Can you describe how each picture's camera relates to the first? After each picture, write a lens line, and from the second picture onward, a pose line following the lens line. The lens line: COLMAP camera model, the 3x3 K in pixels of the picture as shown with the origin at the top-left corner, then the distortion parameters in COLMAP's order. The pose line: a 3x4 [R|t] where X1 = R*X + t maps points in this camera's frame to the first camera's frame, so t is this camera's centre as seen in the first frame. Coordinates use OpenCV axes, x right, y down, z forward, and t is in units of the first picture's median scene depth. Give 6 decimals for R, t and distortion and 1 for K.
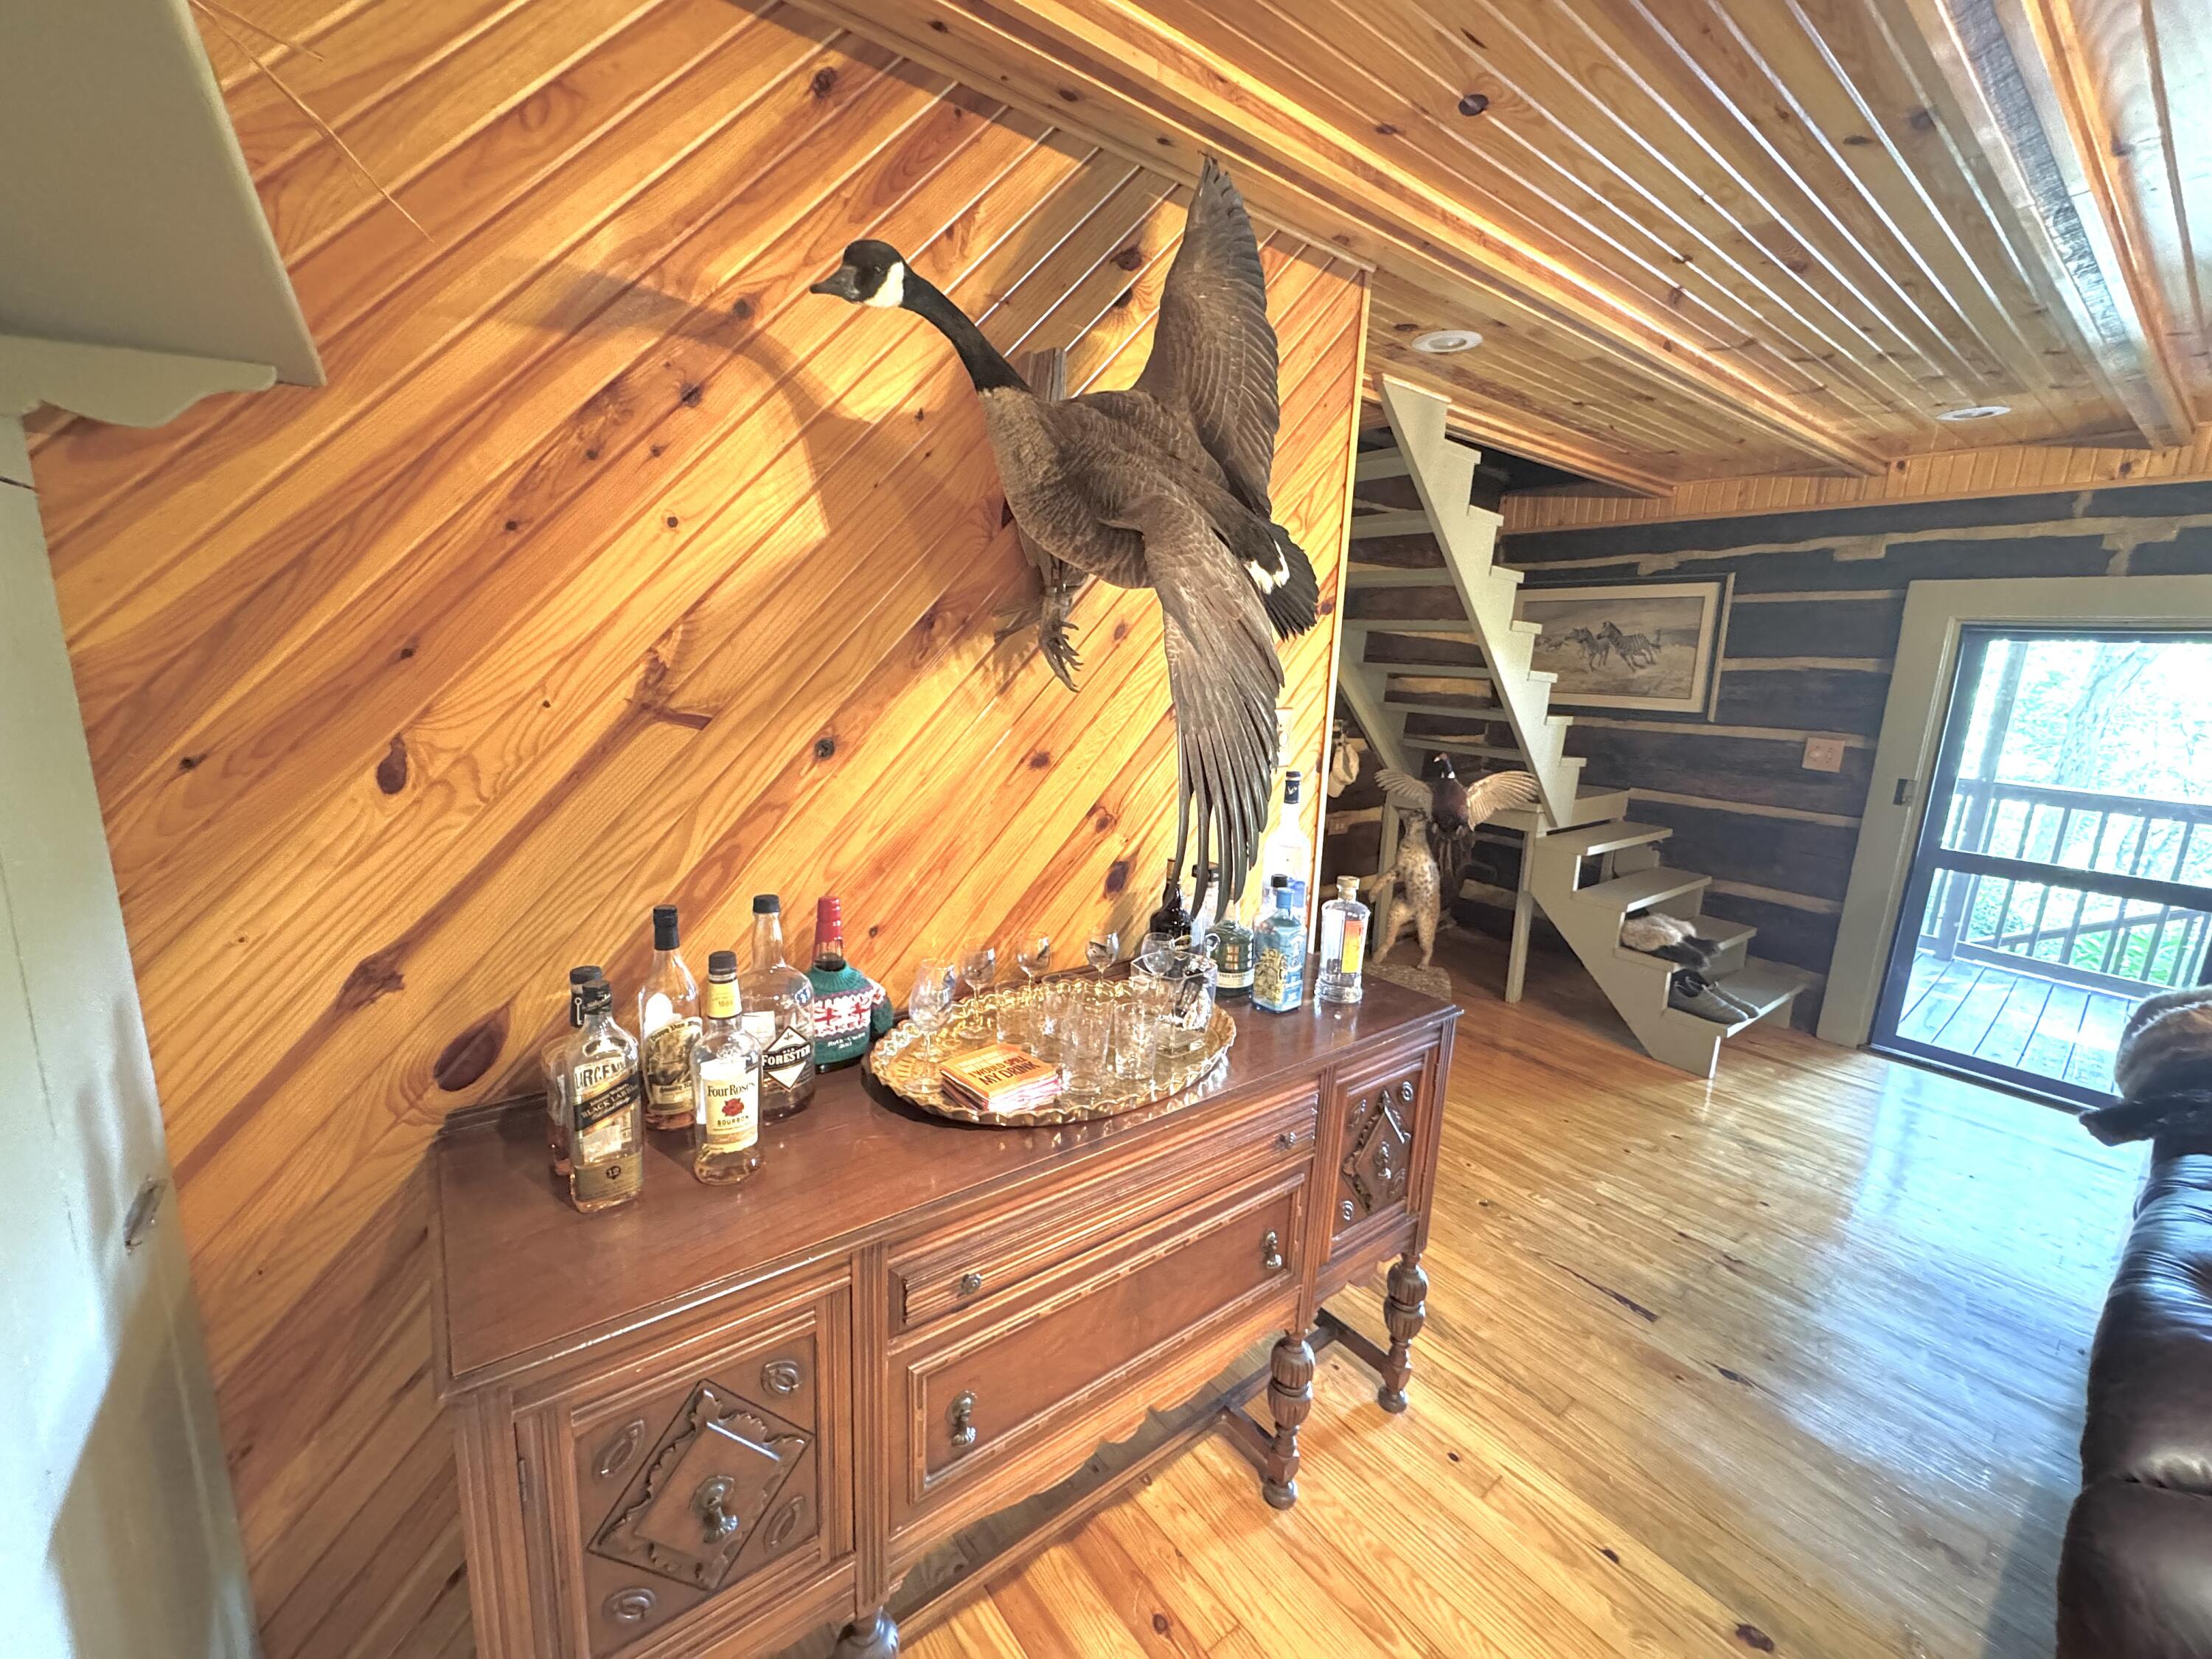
lens RADIAL K [[887.5, 0, 1101.4], [0, 887.5, 829.6], [0, 0, 1]] dist [-0.001898, 0.000934]
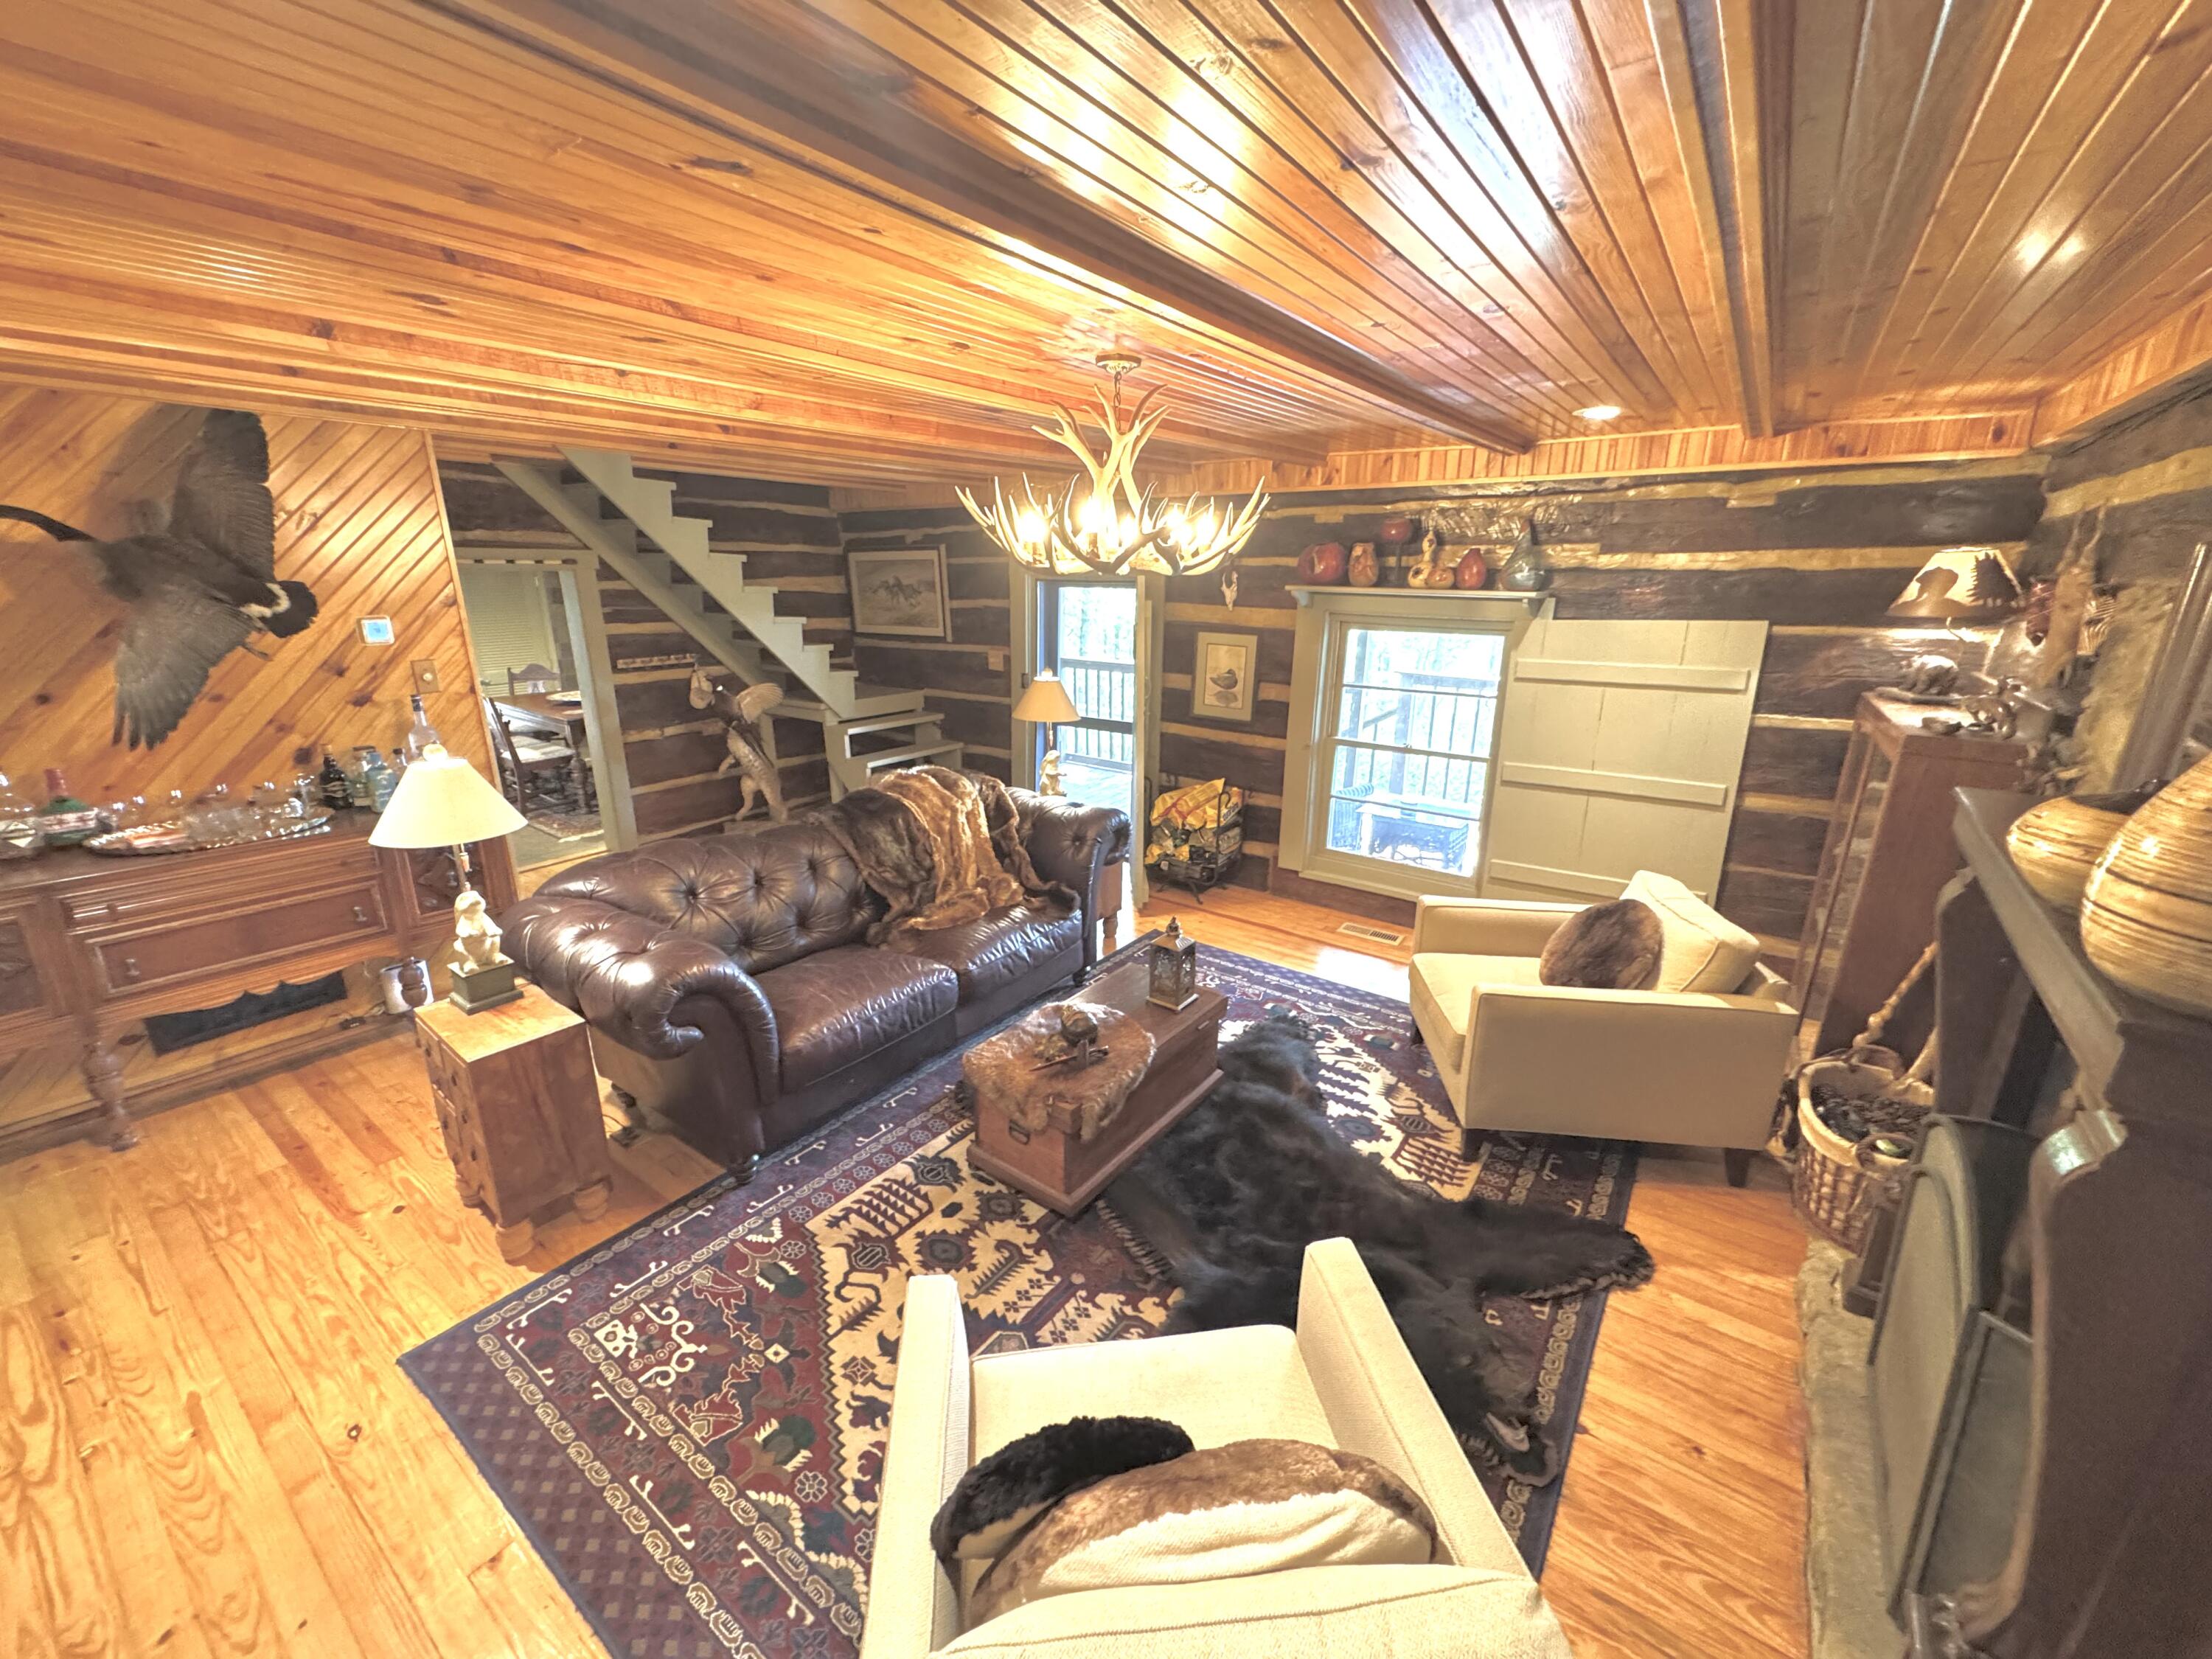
lens RADIAL K [[887.5, 0, 1109.9], [0, 887.5, 834.0], [0, 0, 1]] dist [-0.001898, 0.000934]
pose [[0.956194, -0.110485, 0.271084, 0.526092], [0.085420, 0.991046, 0.102618, 0.078786], [-0.279994, -0.074967, 0.957070, -0.609761]]
